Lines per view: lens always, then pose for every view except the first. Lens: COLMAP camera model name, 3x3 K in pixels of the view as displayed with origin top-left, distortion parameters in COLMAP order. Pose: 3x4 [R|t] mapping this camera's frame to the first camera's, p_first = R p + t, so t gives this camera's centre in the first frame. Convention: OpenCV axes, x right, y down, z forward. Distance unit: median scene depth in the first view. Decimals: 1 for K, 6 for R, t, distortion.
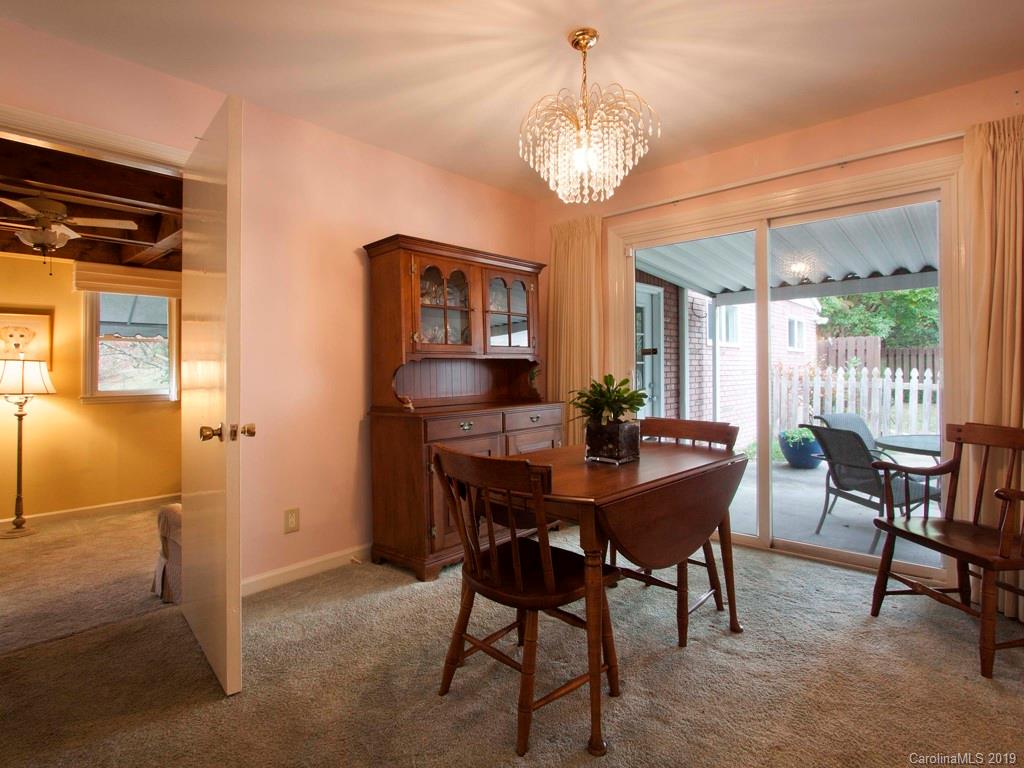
lens RADIAL K [[538.8, 0, 512.0], [0, 538.8, 373.2], [0, 0, 1]] dist [0.000318, 0.000638]
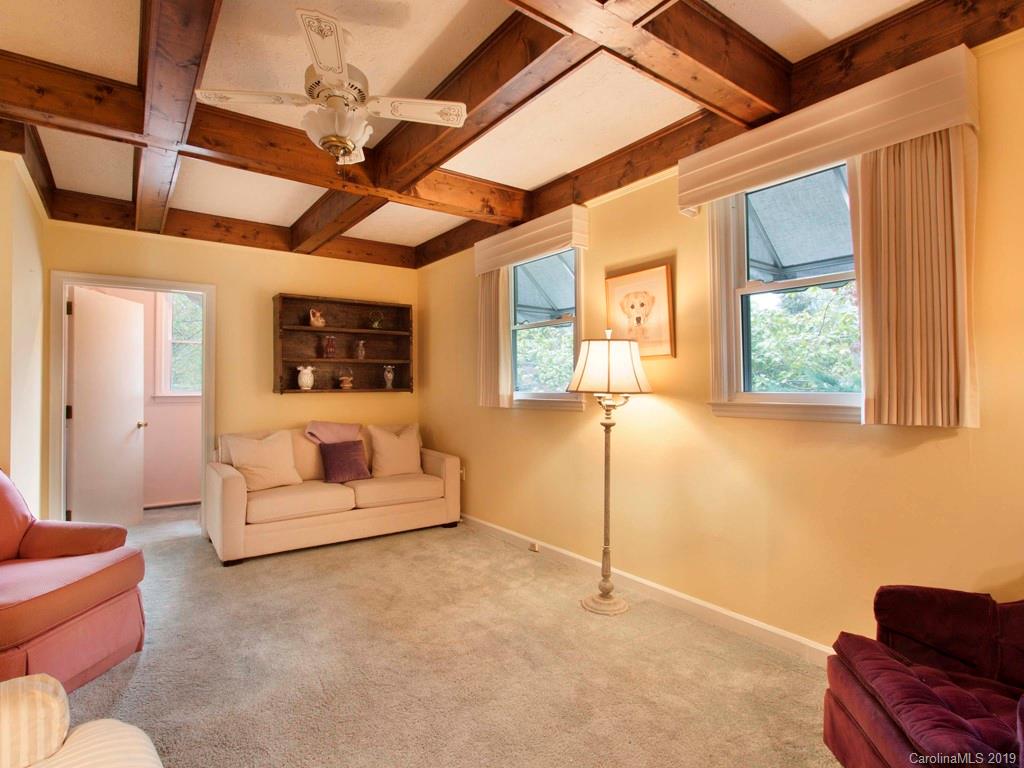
lens RADIAL K [[538.8, 0, 512.0], [0, 538.8, 373.2], [0, 0, 1]] dist [0.000318, 0.000638]
pose [[-0.175751, -0.017524, -0.984279, -0.234882], [0.006418, 0.999800, -0.018946, 0.026097], [0.984414, -0.009647, -0.175604, 0.962961]]
